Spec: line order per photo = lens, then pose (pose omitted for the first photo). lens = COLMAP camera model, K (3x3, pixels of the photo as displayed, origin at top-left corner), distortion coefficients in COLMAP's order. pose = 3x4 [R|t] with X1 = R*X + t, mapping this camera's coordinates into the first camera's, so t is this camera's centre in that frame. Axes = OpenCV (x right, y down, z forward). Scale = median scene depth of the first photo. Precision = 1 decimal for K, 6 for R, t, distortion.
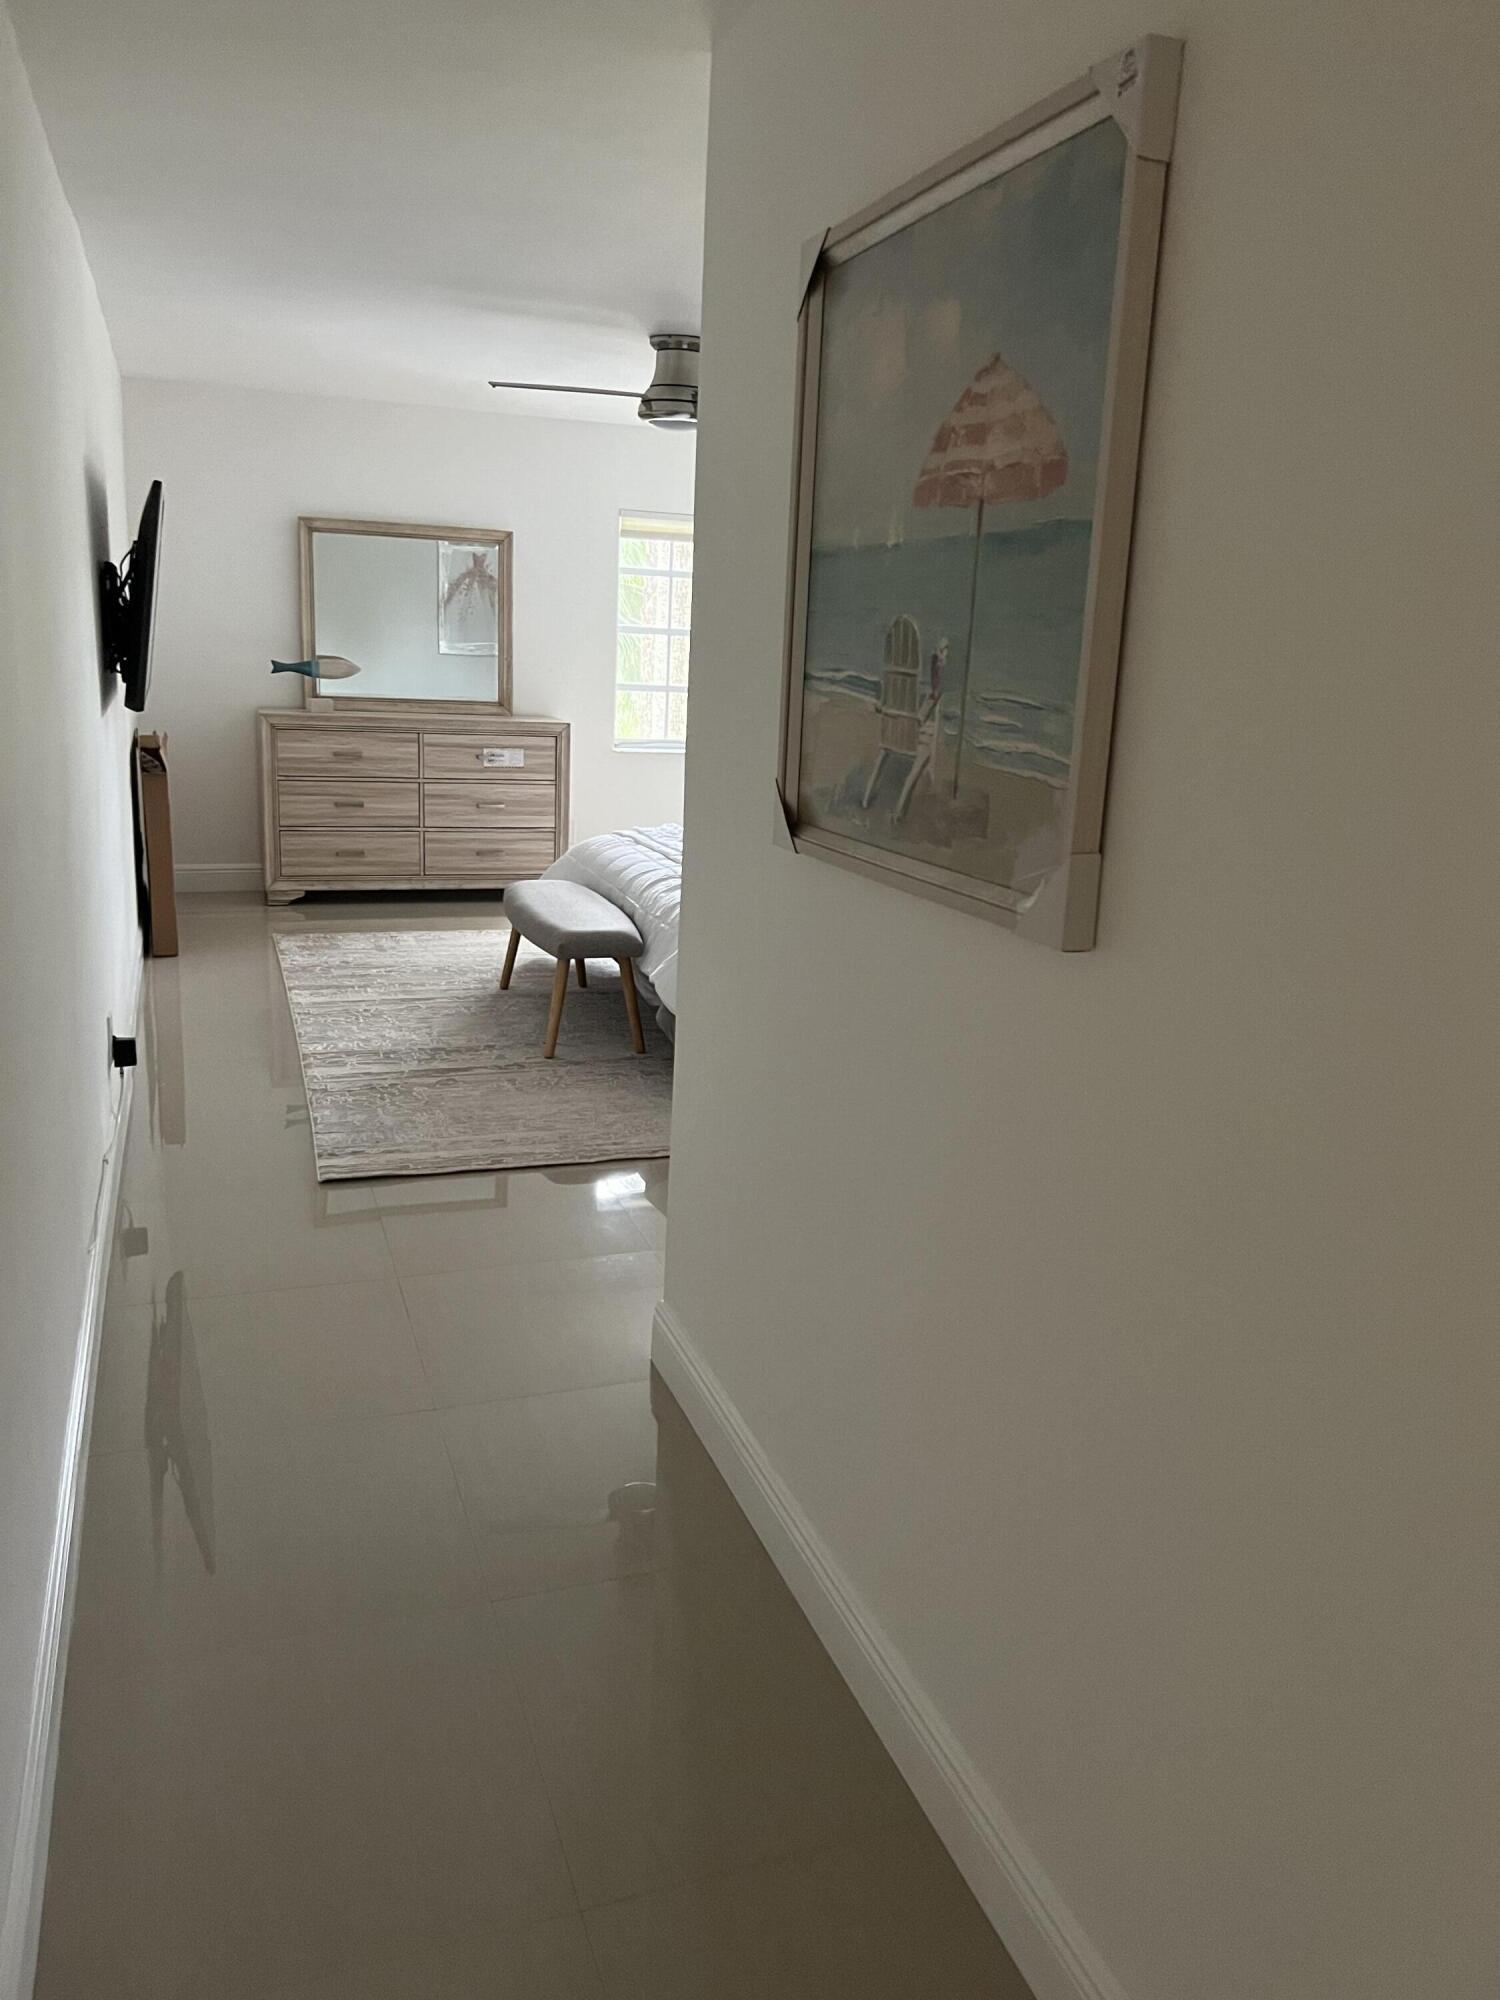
lens RADIAL K [[1524.0, 0, 765.8], [0, 1524.0, 1001.1], [0, 0, 1]] dist [0.036955, -0.033251]
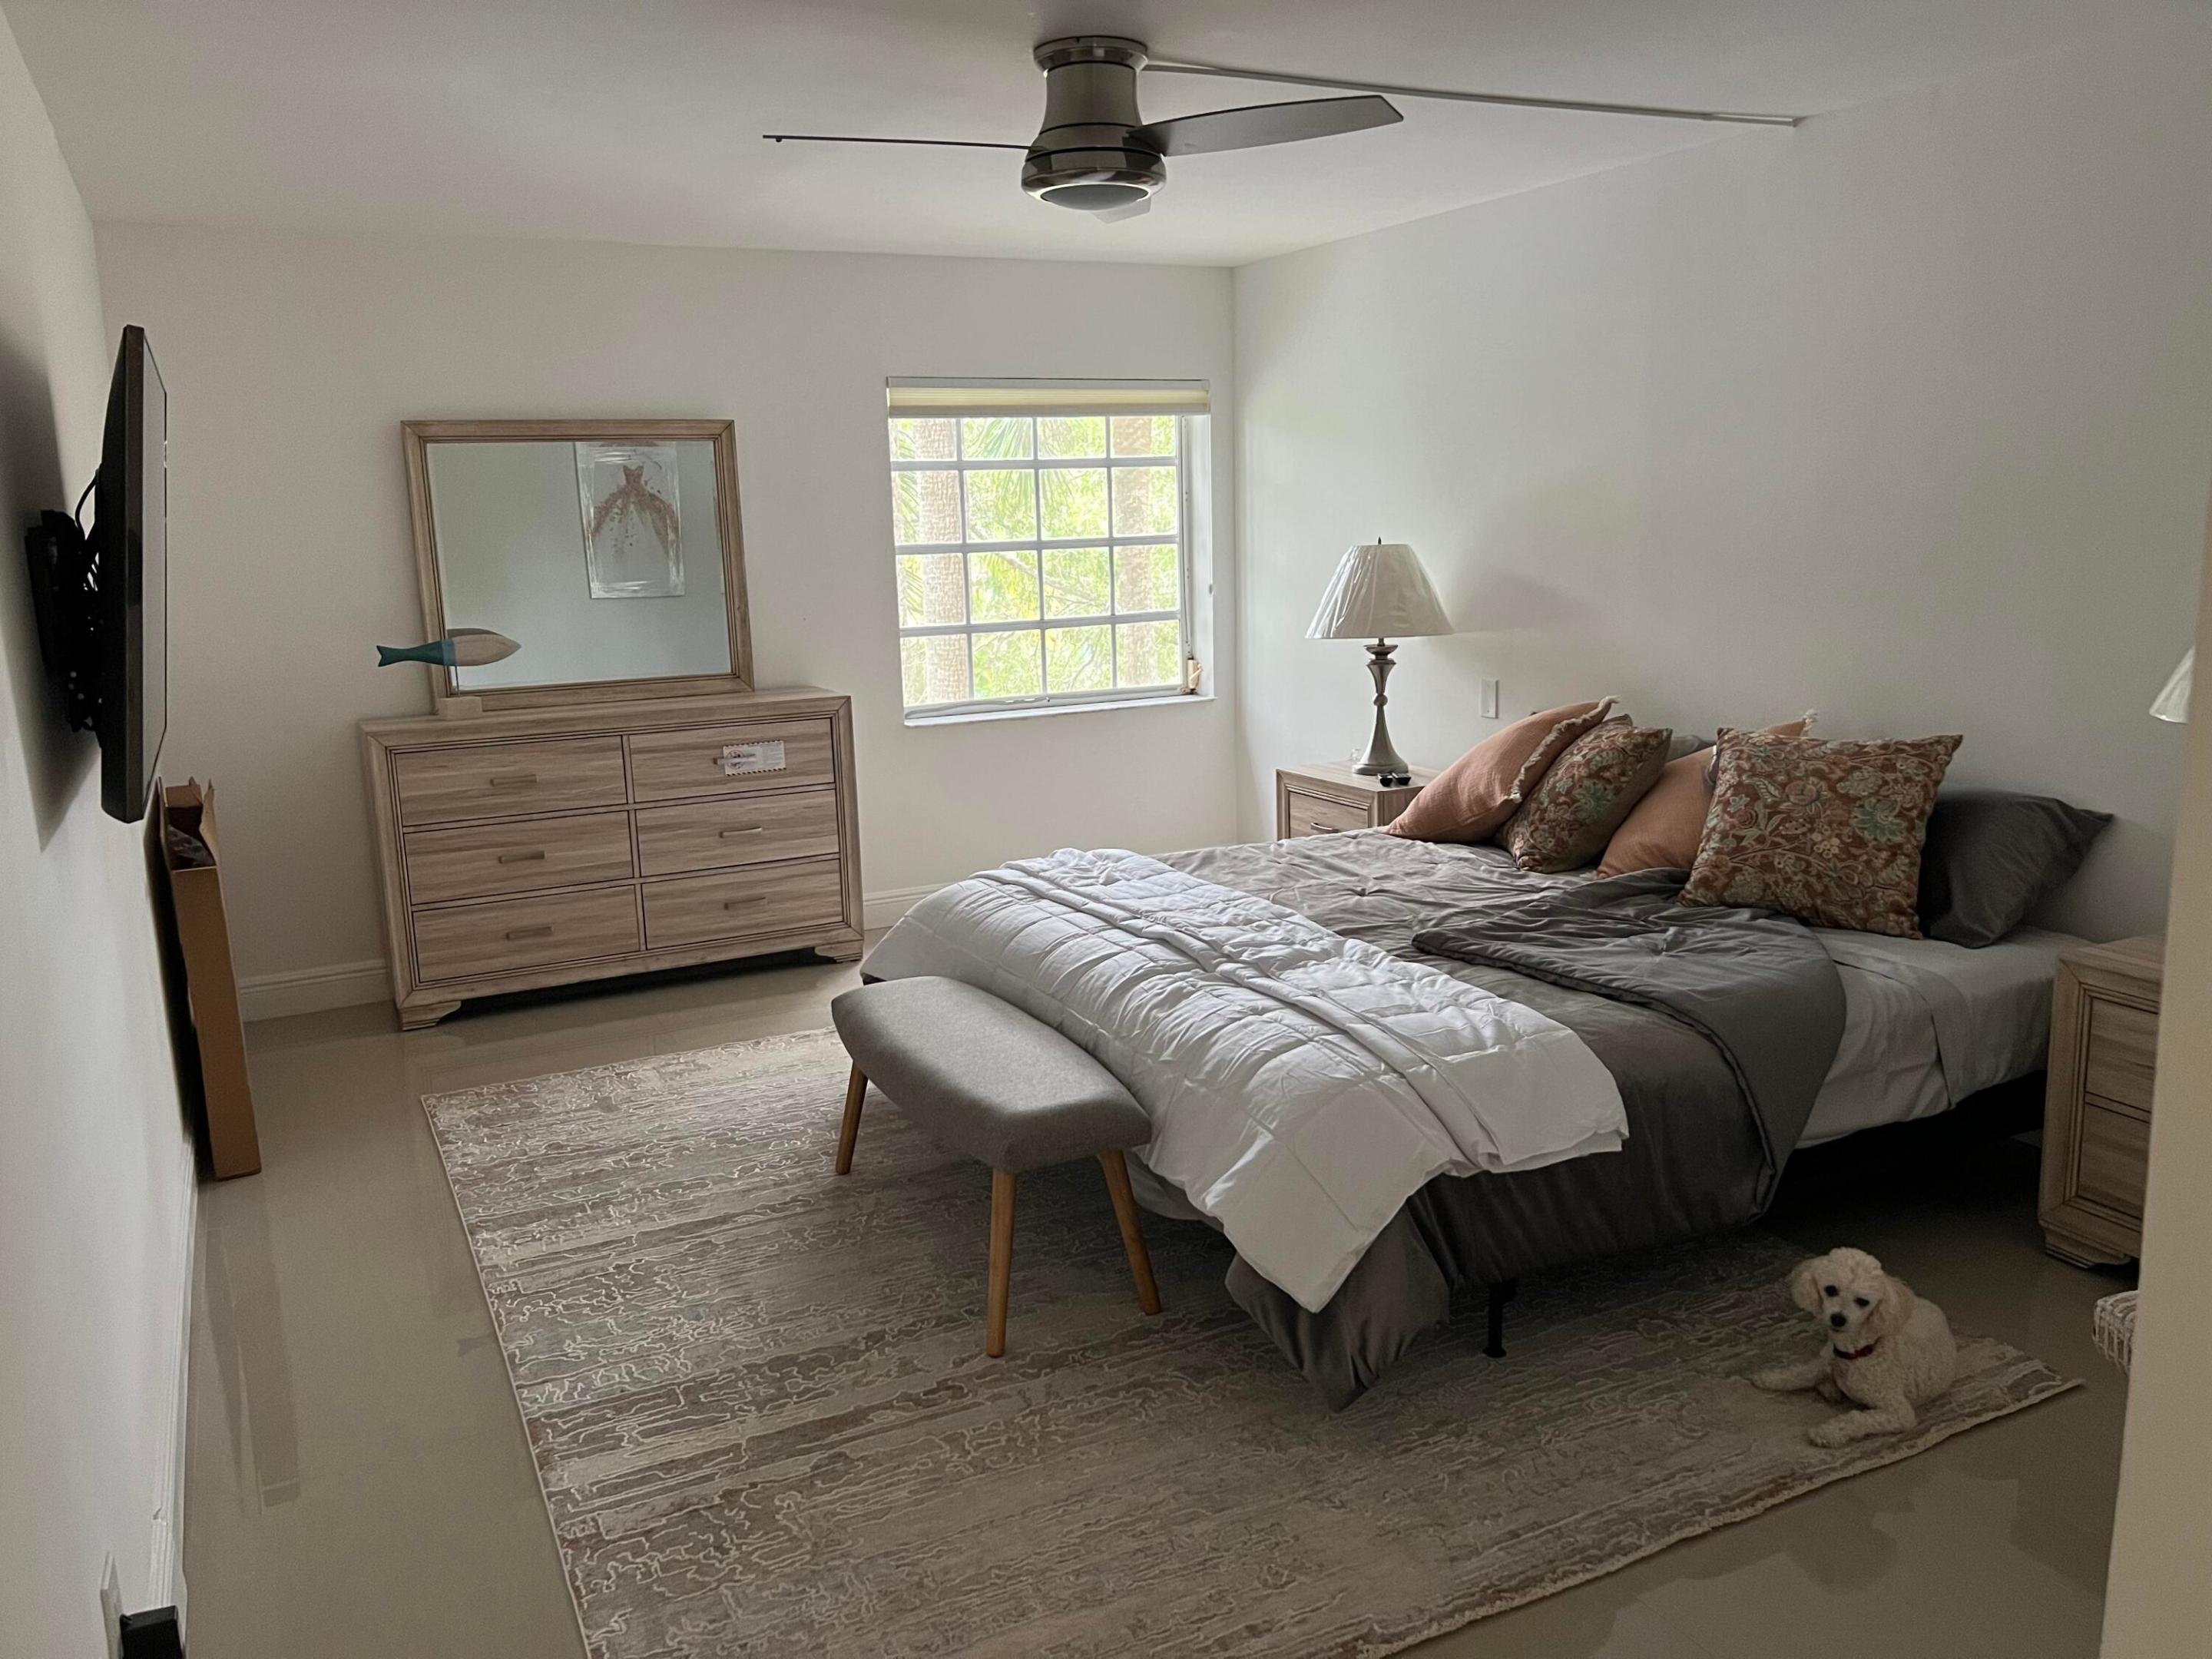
lens RADIAL K [[1685.6, 0, 1088.8], [0, 1685.6, 820.1], [0, 0, 1]] dist [0.036955, -0.033251]
pose [[0.990286, -0.102953, 0.093455, -0.103860], [0.108622, 0.992405, -0.057734, -0.078568], [-0.086802, 0.067324, 0.993948, 0.281491]]
